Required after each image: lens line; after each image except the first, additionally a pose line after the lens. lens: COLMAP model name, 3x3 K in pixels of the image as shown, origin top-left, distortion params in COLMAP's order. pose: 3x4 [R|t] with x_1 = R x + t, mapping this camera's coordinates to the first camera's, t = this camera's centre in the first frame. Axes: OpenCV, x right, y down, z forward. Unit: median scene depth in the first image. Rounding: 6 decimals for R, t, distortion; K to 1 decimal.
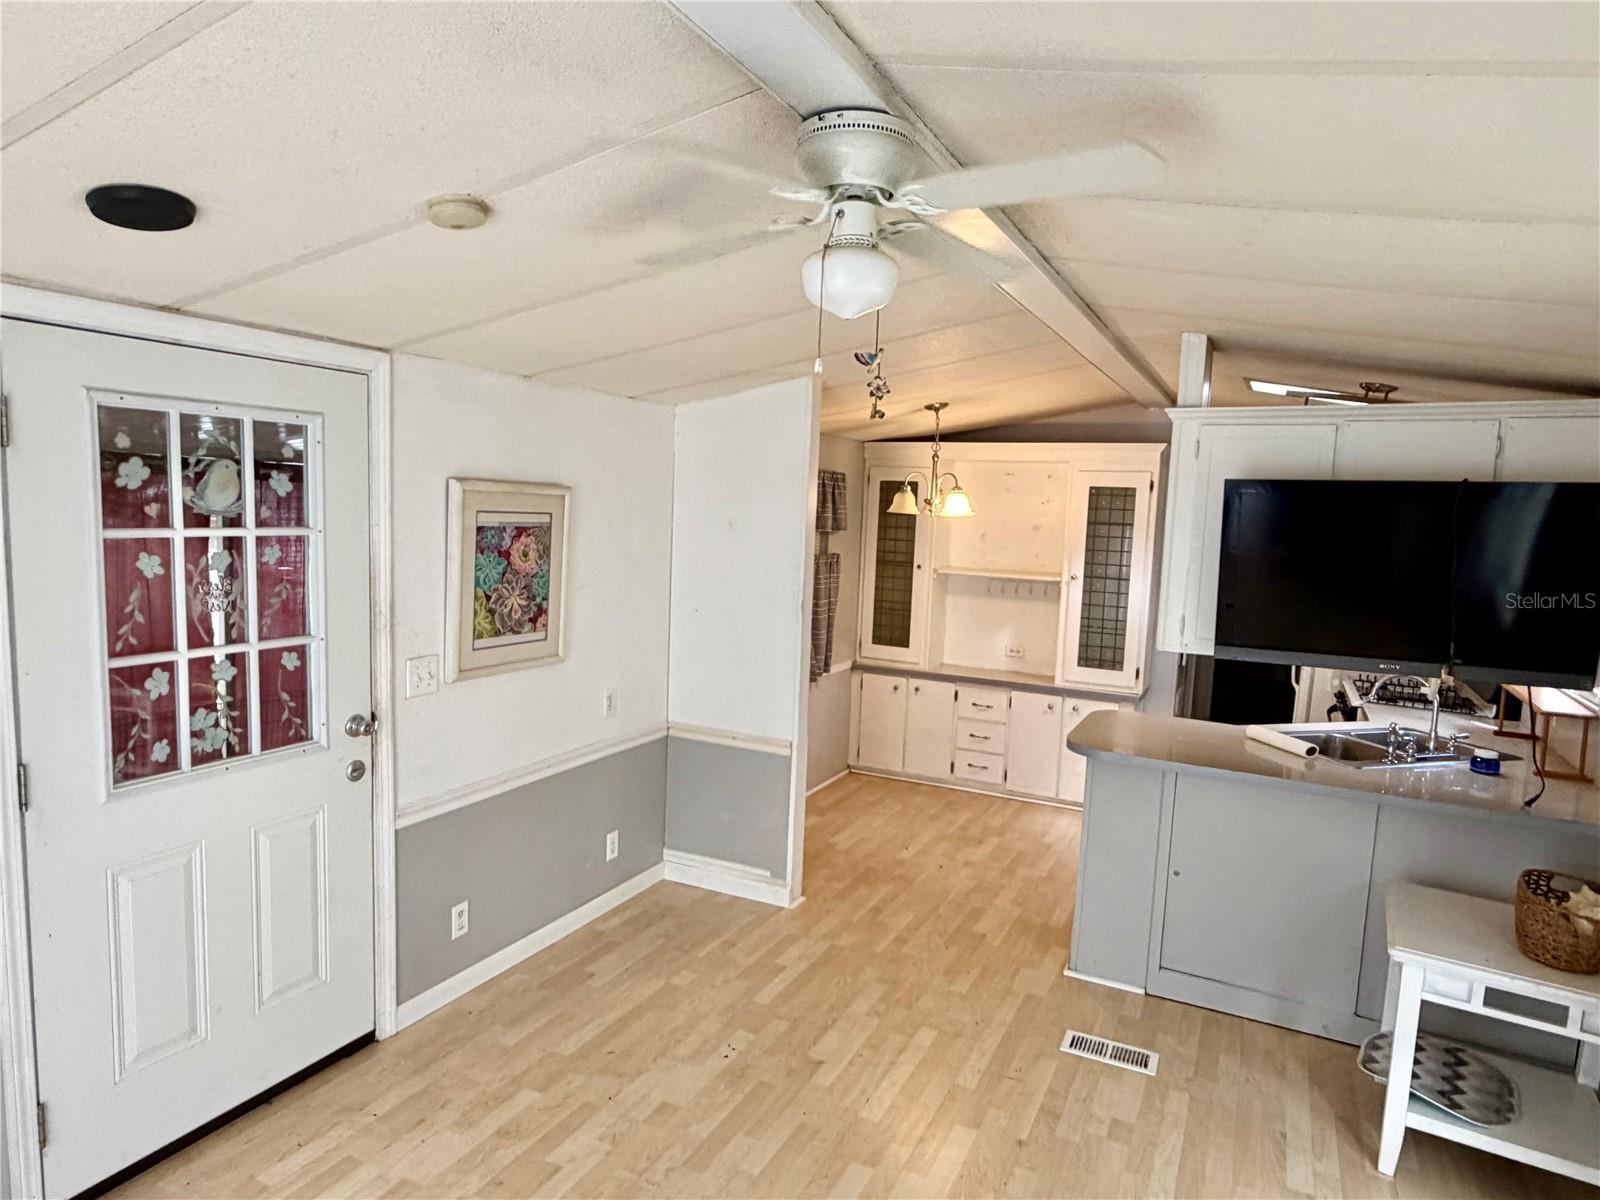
lens RADIAL K [[972.1, 0, 795.8], [0, 972.1, 601.4], [0, 0, 1]] dist [0.001128, 0.000352]
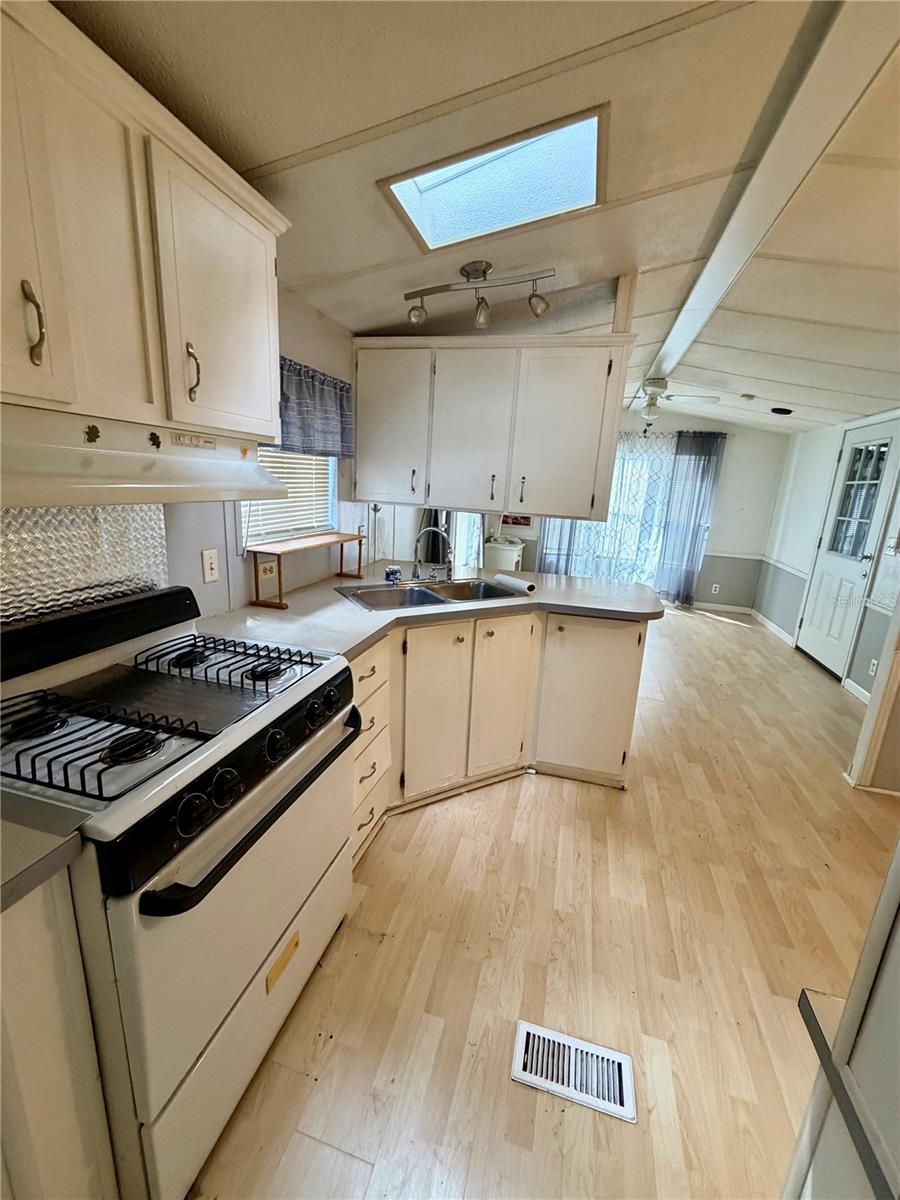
lens RADIAL K [[477.7, 0, 448.6], [0, 477.7, 597.3], [0, 0, 1]] dist [-0.001517, 0.000249]
pose [[-0.978589, -0.042364, -0.201419, 0.688843], [-0.106329, 0.941948, 0.318478, -0.044786], [0.176234, 0.333076, -0.926284, 1.542106]]
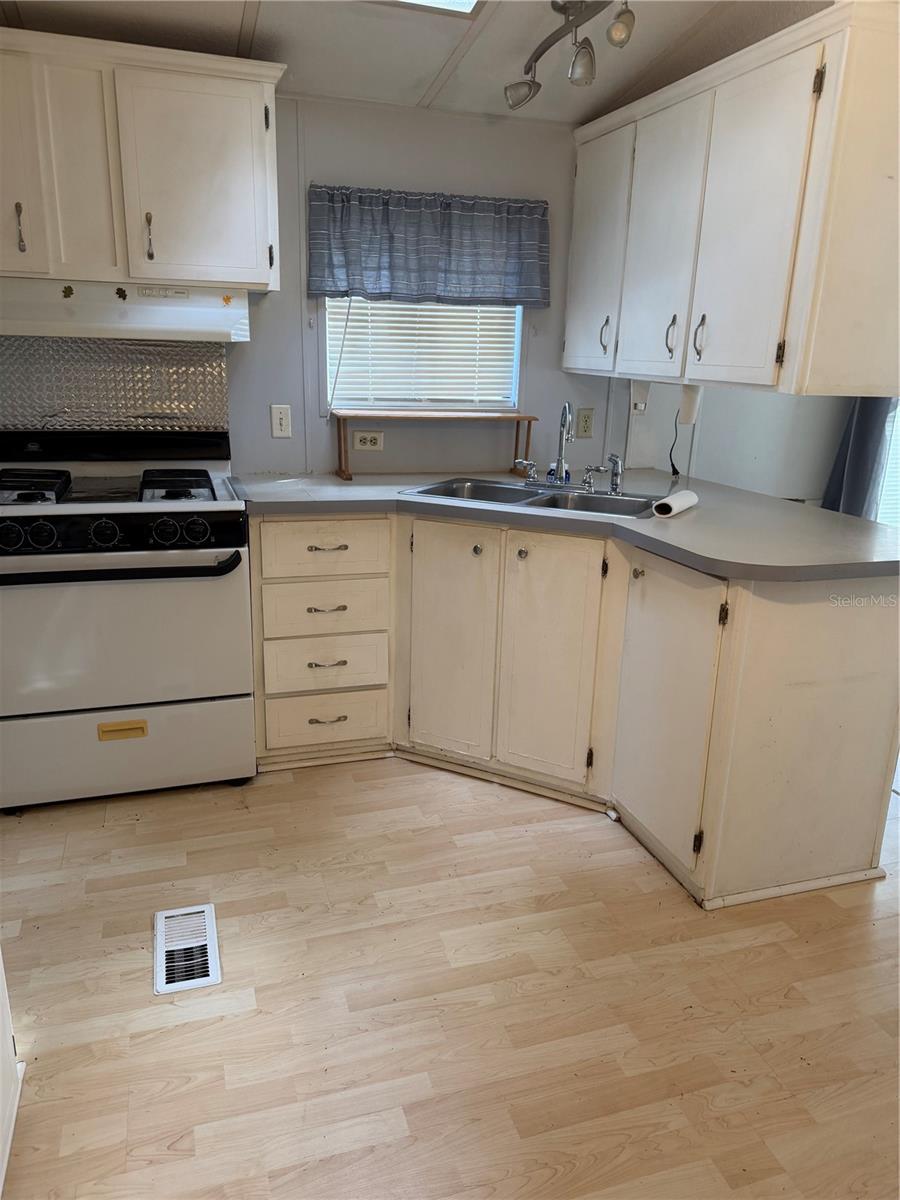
lens RADIAL K [[838.7, 0, 446.4], [0, 838.7, 605.1], [0, 0, 1]] dist [0.090475, -0.130685]
pose [[-0.696408, -0.262833, 0.667783, 0.127938], [0.015422, 0.924823, 0.380084, -0.047810], [-0.717480, 0.274993, -0.640001, 1.529152]]
